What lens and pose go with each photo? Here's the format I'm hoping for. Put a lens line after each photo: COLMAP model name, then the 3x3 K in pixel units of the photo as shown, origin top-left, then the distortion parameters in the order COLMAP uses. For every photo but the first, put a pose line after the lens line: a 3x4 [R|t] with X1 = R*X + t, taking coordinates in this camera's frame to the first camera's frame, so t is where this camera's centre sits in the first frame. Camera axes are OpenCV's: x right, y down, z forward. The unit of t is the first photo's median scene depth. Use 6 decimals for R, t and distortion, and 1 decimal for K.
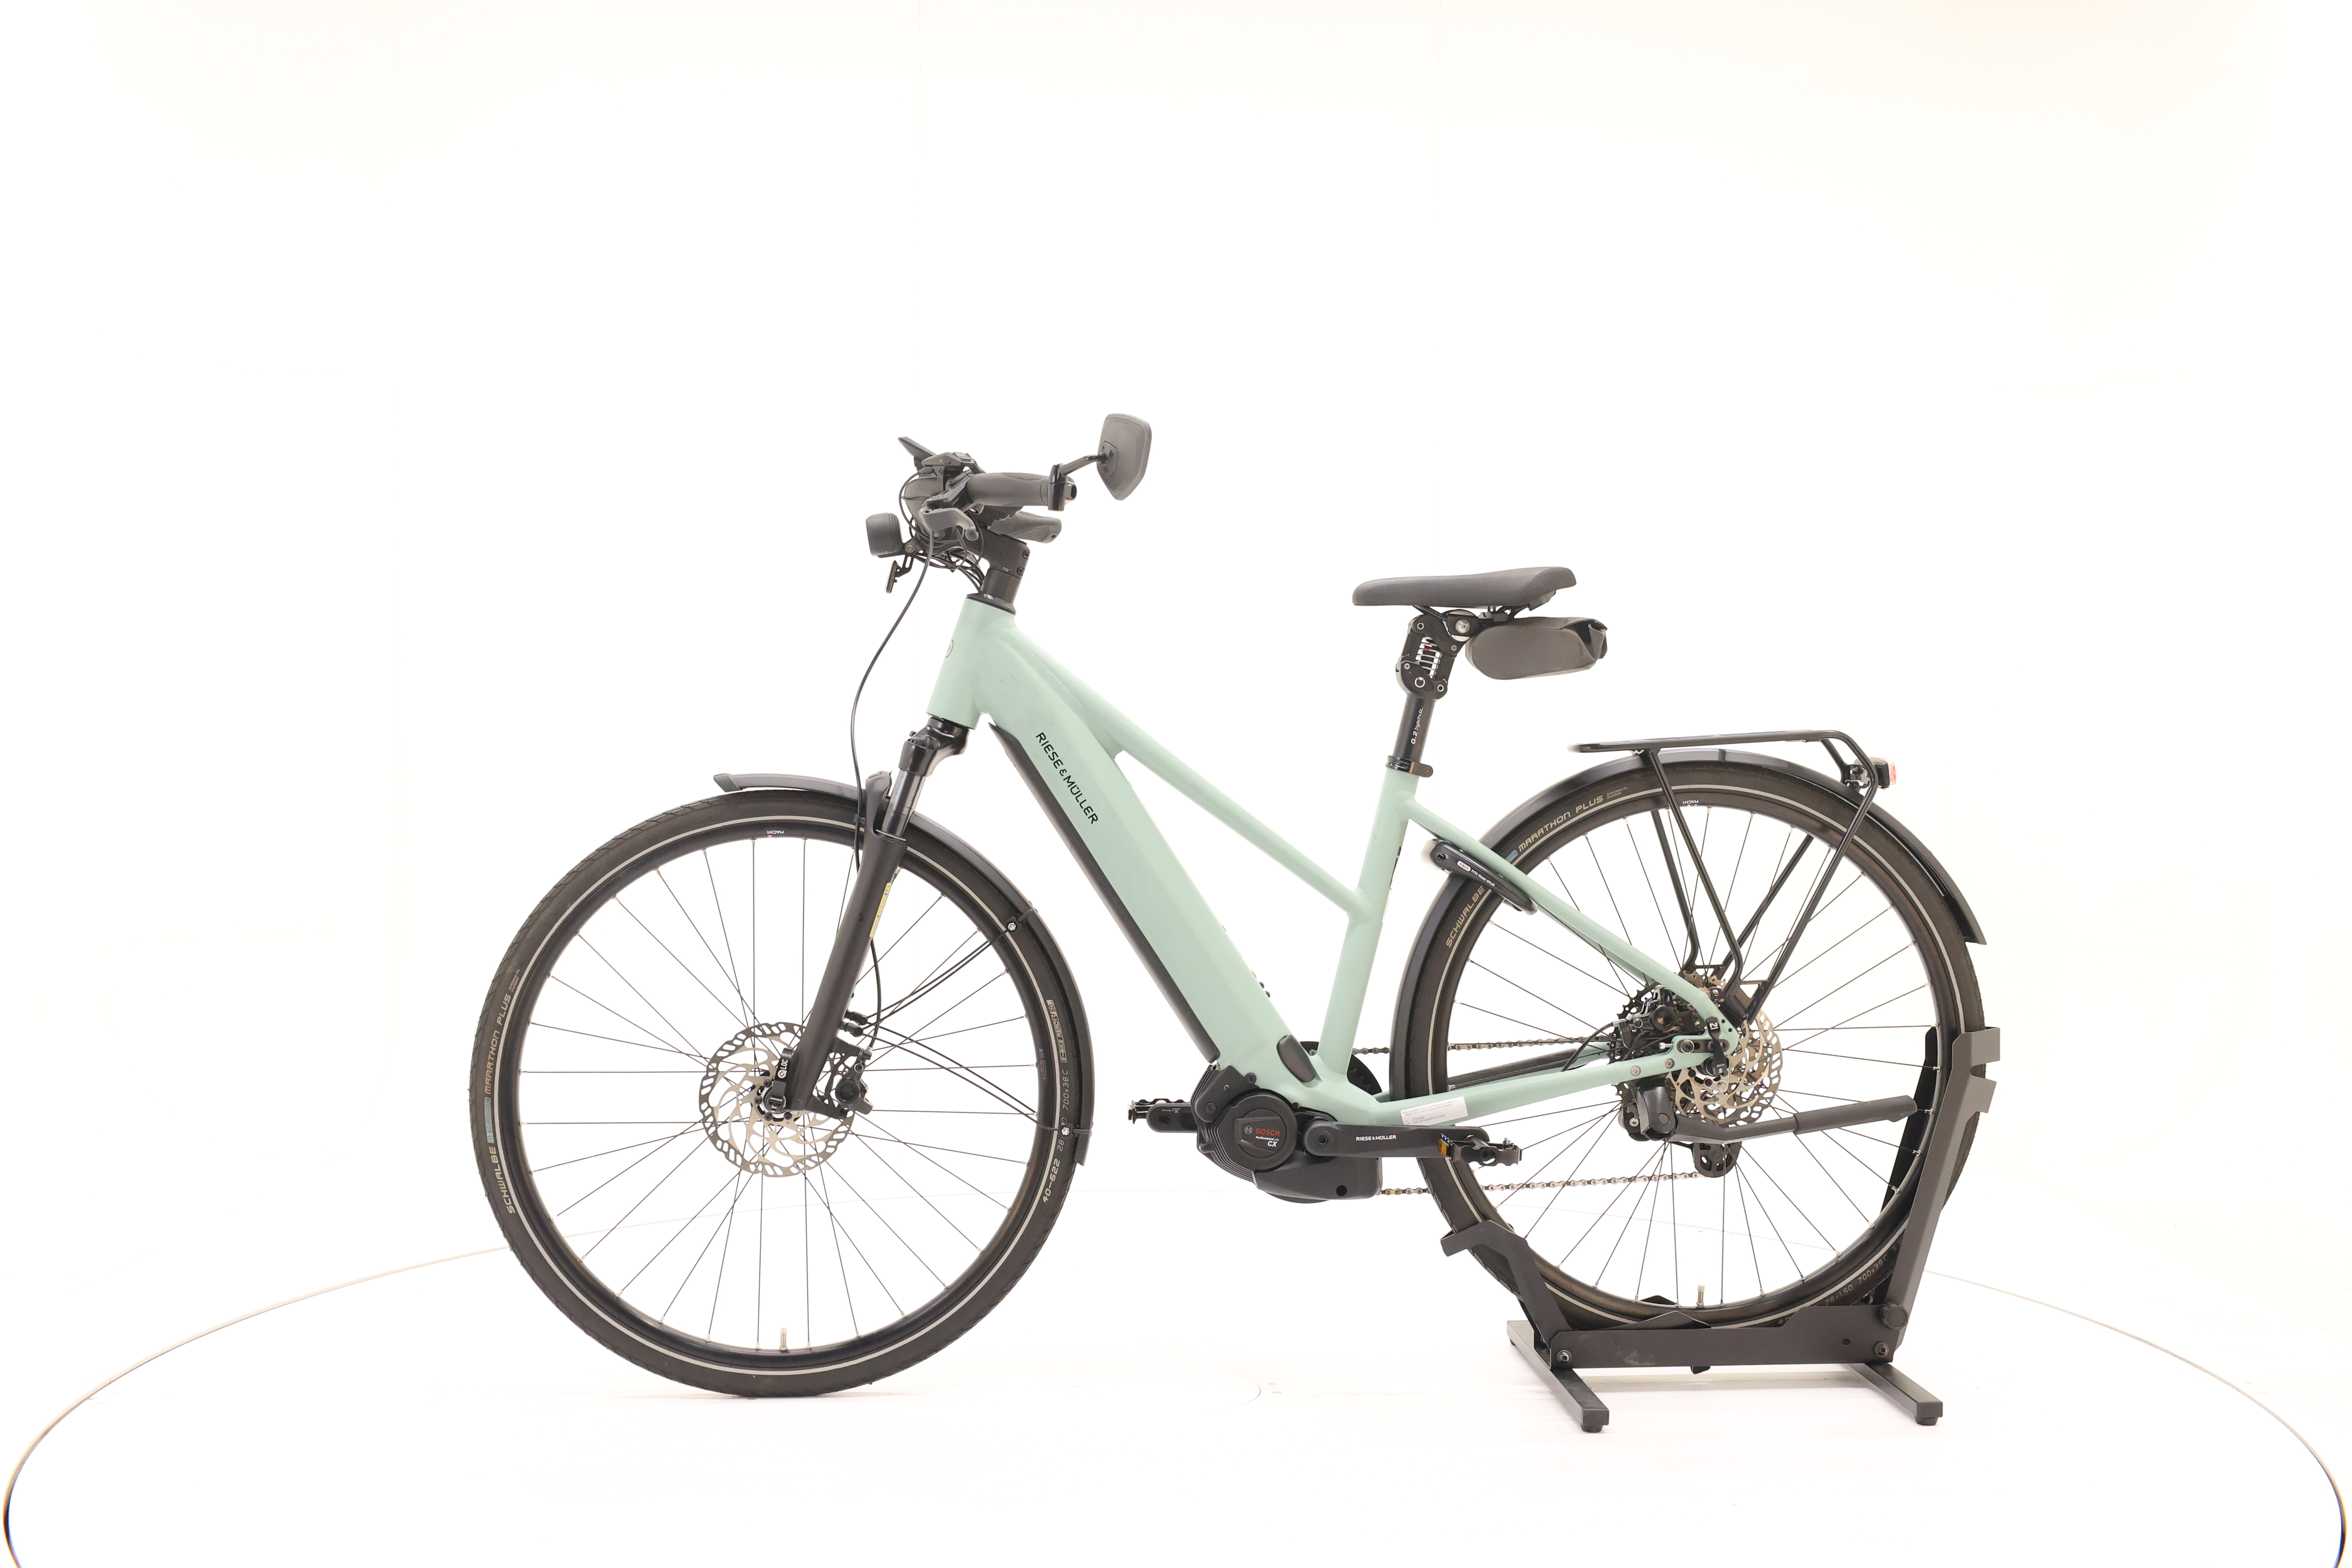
lens RADIAL K [[2526.4, 0, 1175.9], [0, 2526.4, 786.7], [0, 0, 1]] dist [-0.015867, 0.000000]
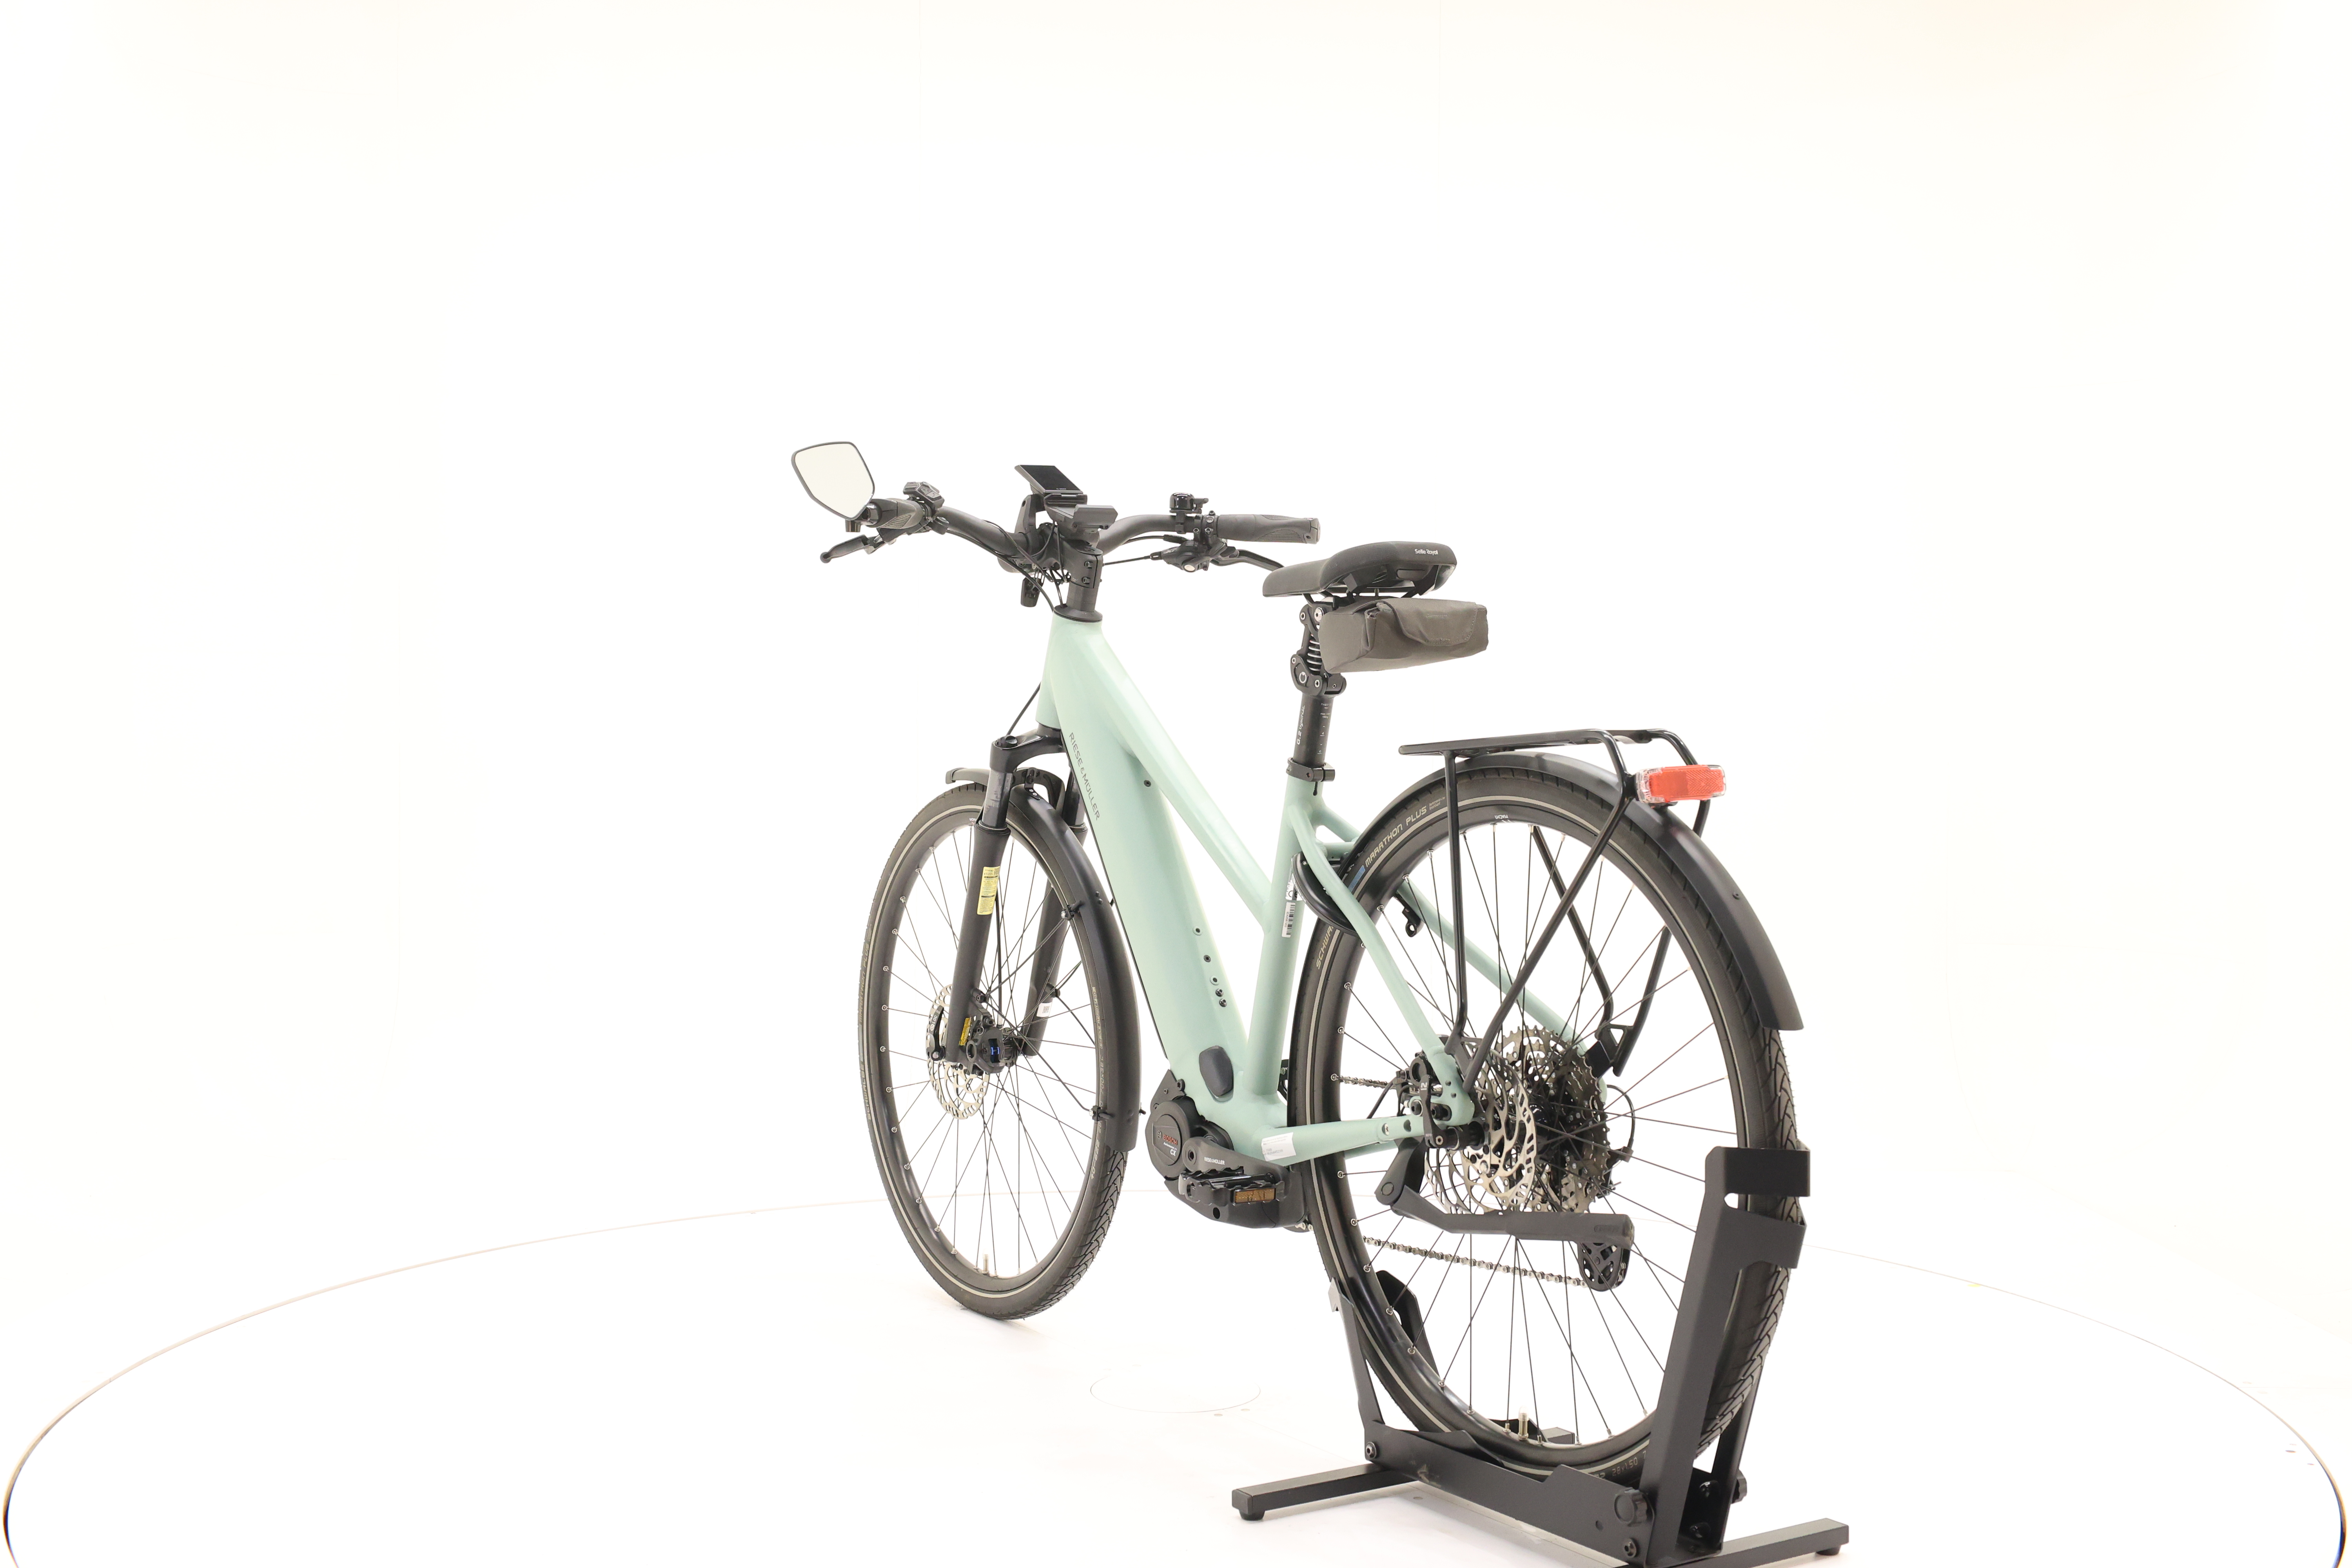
lens RADIAL K [[2526.4, 0, 1176.8], [0, 2526.4, 769.4], [0, 0, 1]] dist [-0.015867, 0.000000]
pose [[0.485962, 0.011459, -0.873905, 0.881591], [-0.021066, 0.999777, 0.001395, -0.008311], [0.873726, 0.017731, 0.486095, 0.515970]]
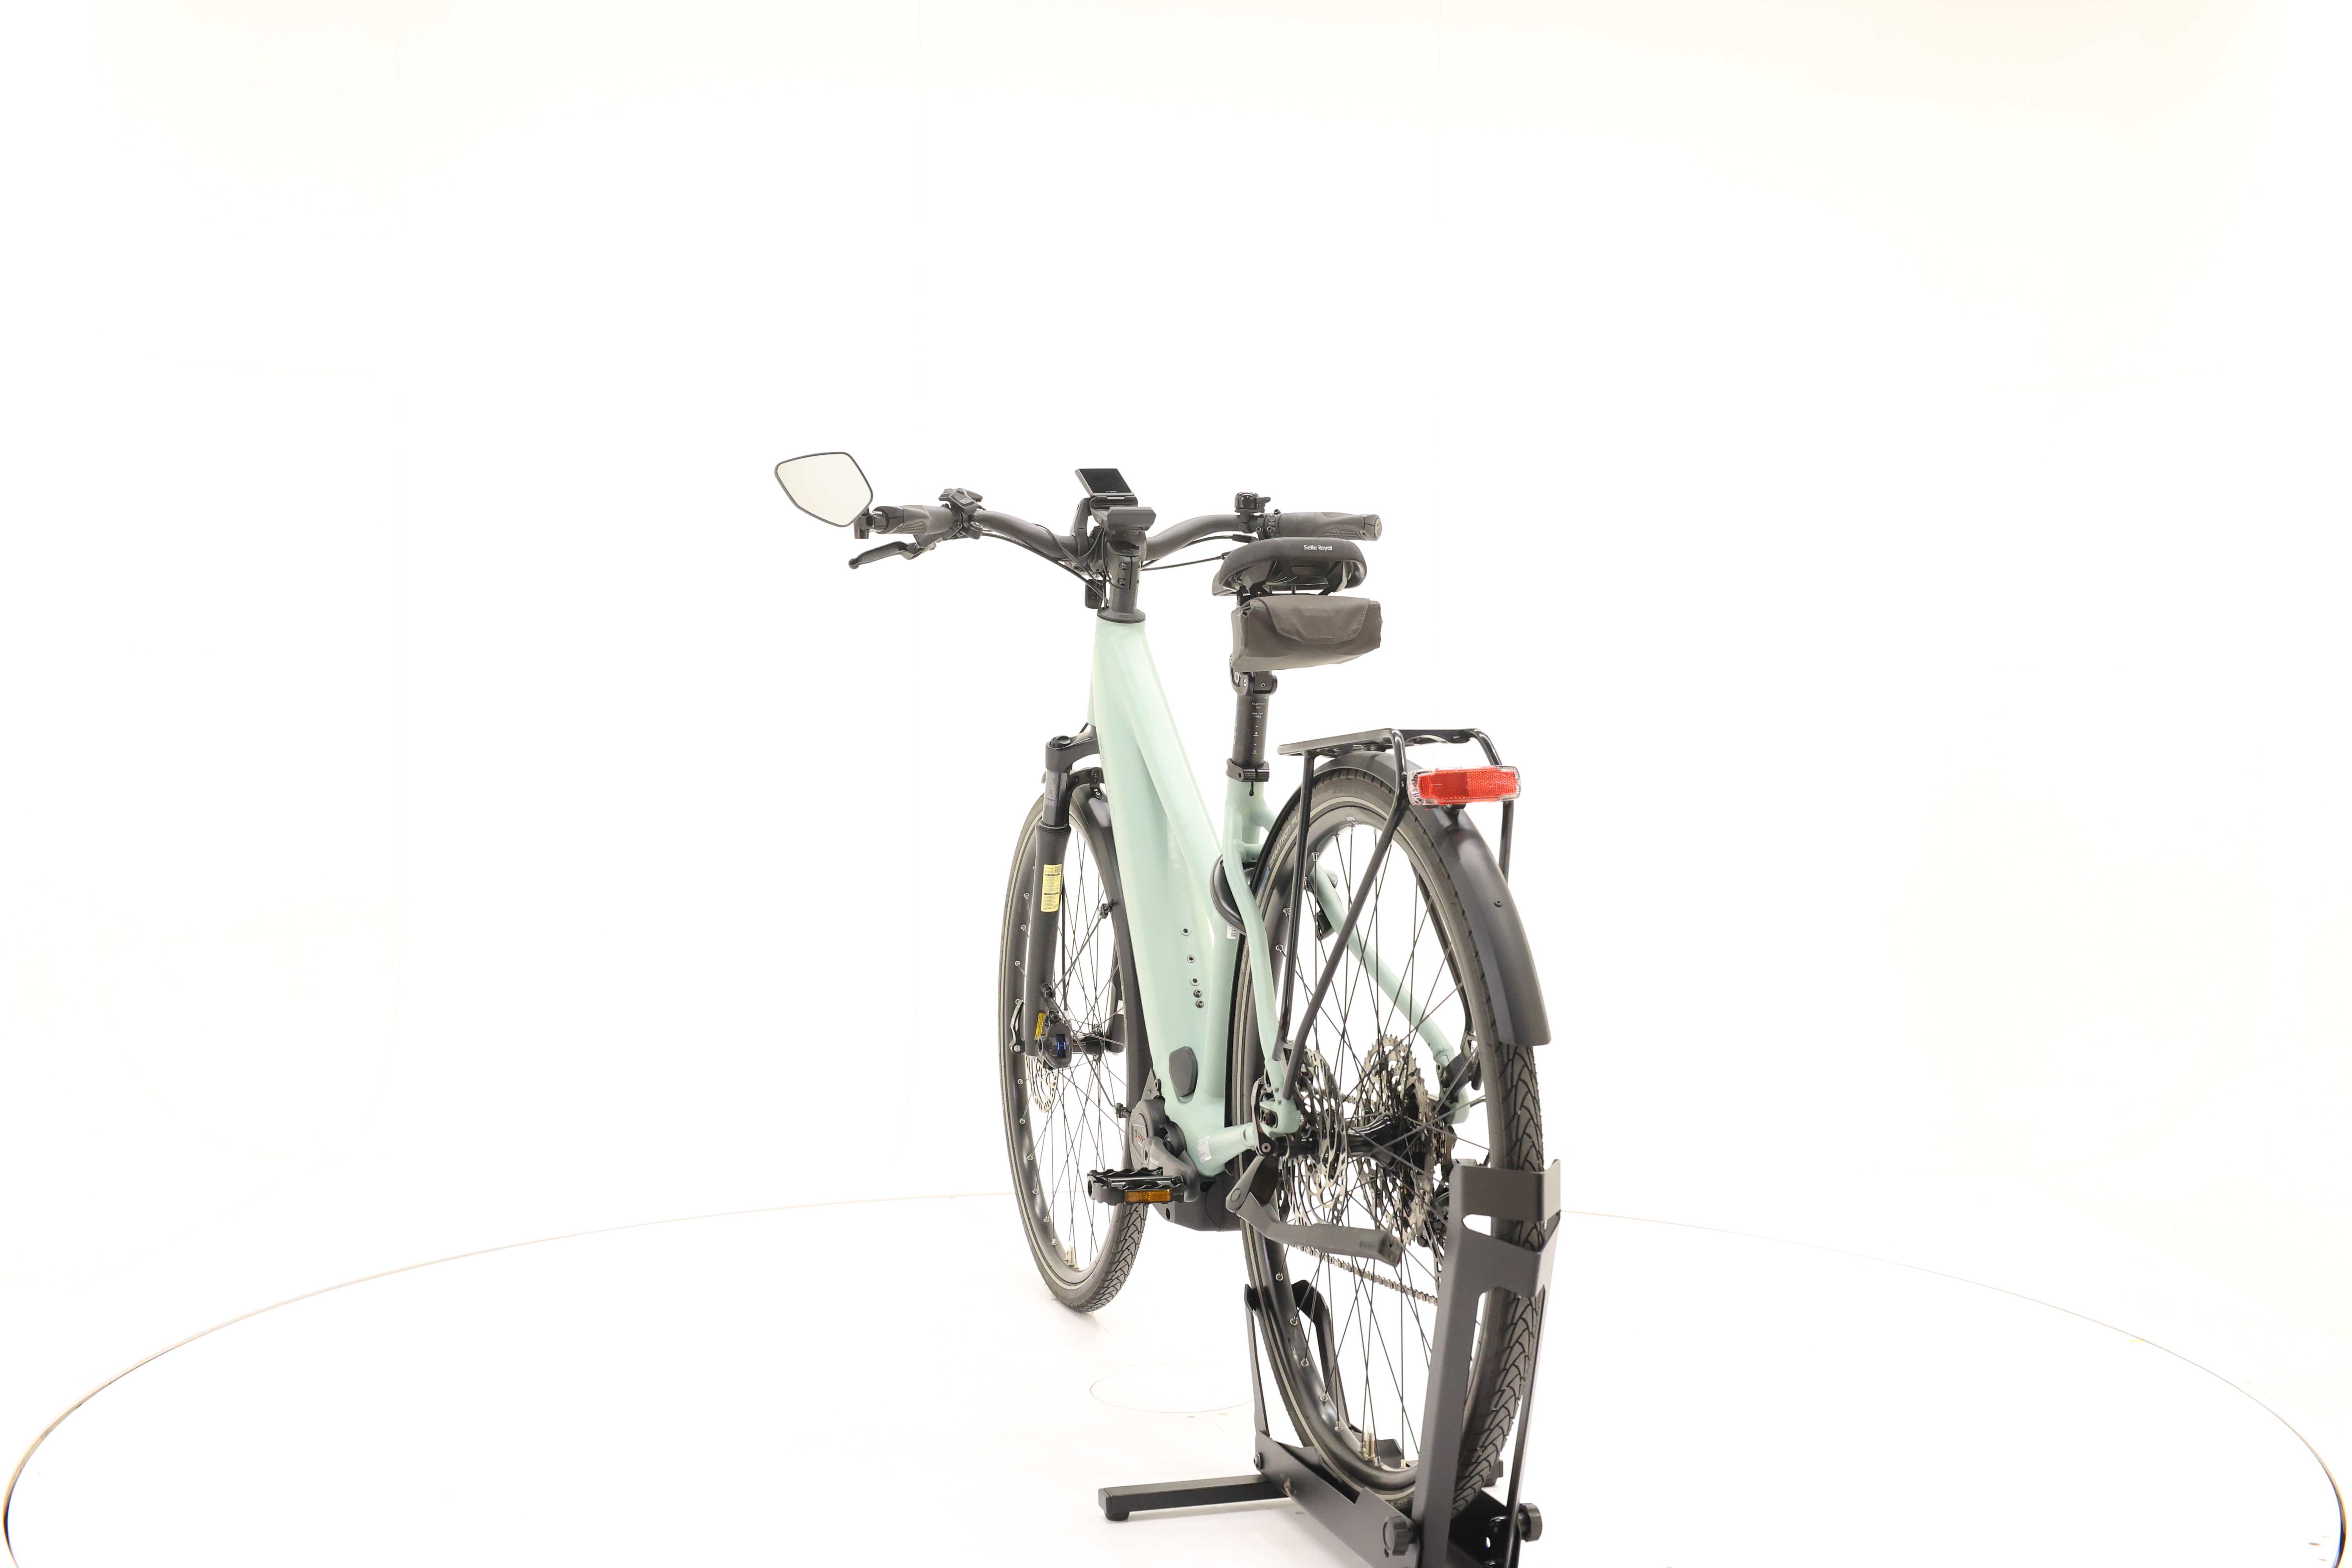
lens RADIAL K [[2526.4, 0, 1169.4], [0, 2526.4, 785.3], [0, 0, 1]] dist [-0.015867, 0.000000]
pose [[0.230954, 0.017793, -0.972802, 0.980375], [-0.024031, 0.999632, 0.012579, -0.013235], [0.972668, 0.020472, 0.231297, 0.770141]]
